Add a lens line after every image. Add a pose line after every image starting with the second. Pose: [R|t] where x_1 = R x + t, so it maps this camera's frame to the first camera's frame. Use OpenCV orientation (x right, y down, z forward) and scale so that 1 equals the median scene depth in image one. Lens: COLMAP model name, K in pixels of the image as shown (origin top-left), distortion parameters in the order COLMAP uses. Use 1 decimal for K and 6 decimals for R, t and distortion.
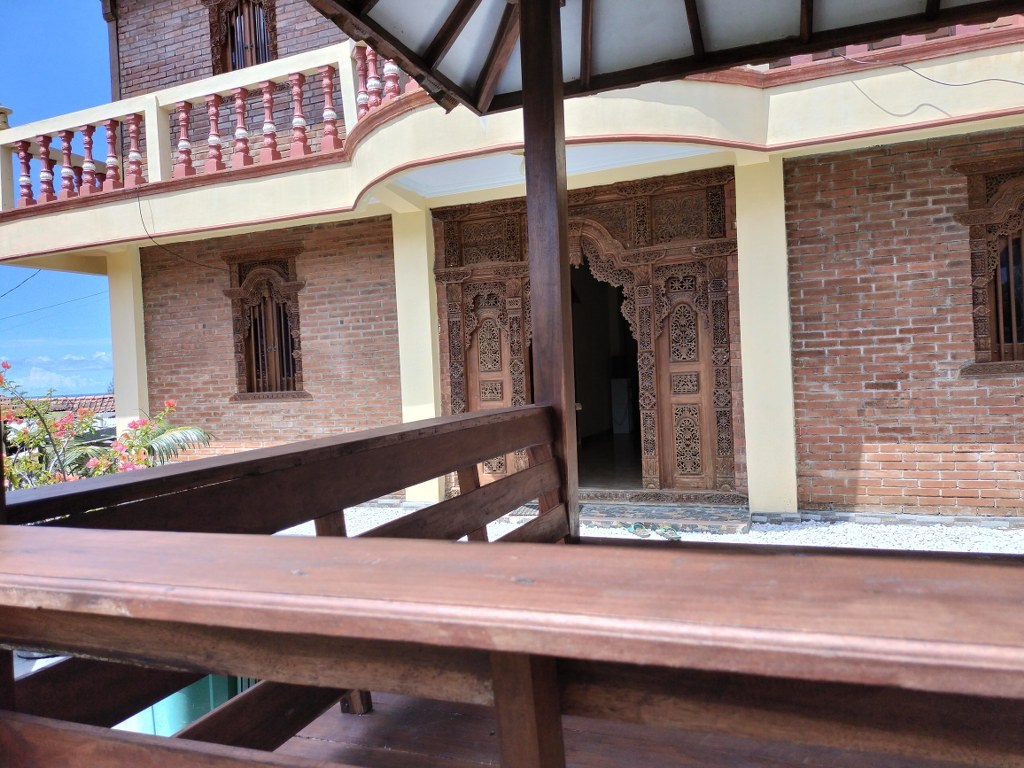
lens RADIAL K [[754.7, 0, 516.1], [0, 754.7, 383.0], [0, 0, 1]] dist [0.084256, -0.133572]
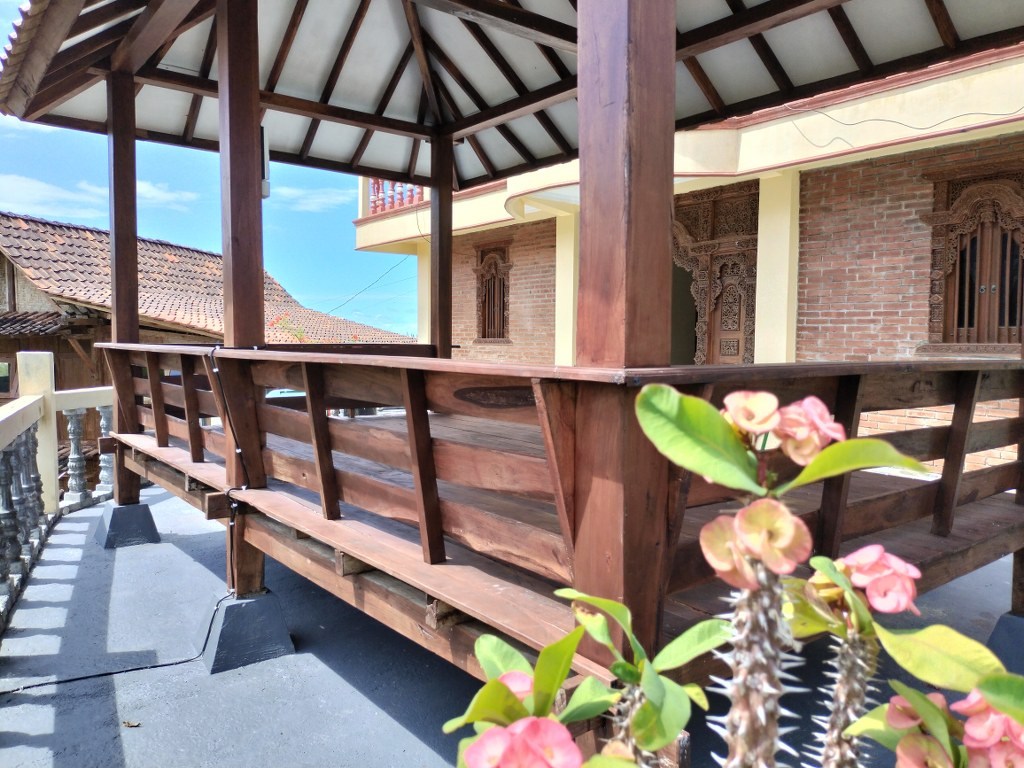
lens RADIAL K [[754.7, 0, 516.1], [0, 754.7, 383.0], [0, 0, 1]] dist [0.084256, -0.133572]
pose [[0.859450, 0.083500, -0.504355, 0.622832], [-0.053047, 0.995811, 0.074471, -0.018172], [0.508461, -0.037249, 0.860279, -0.328278]]
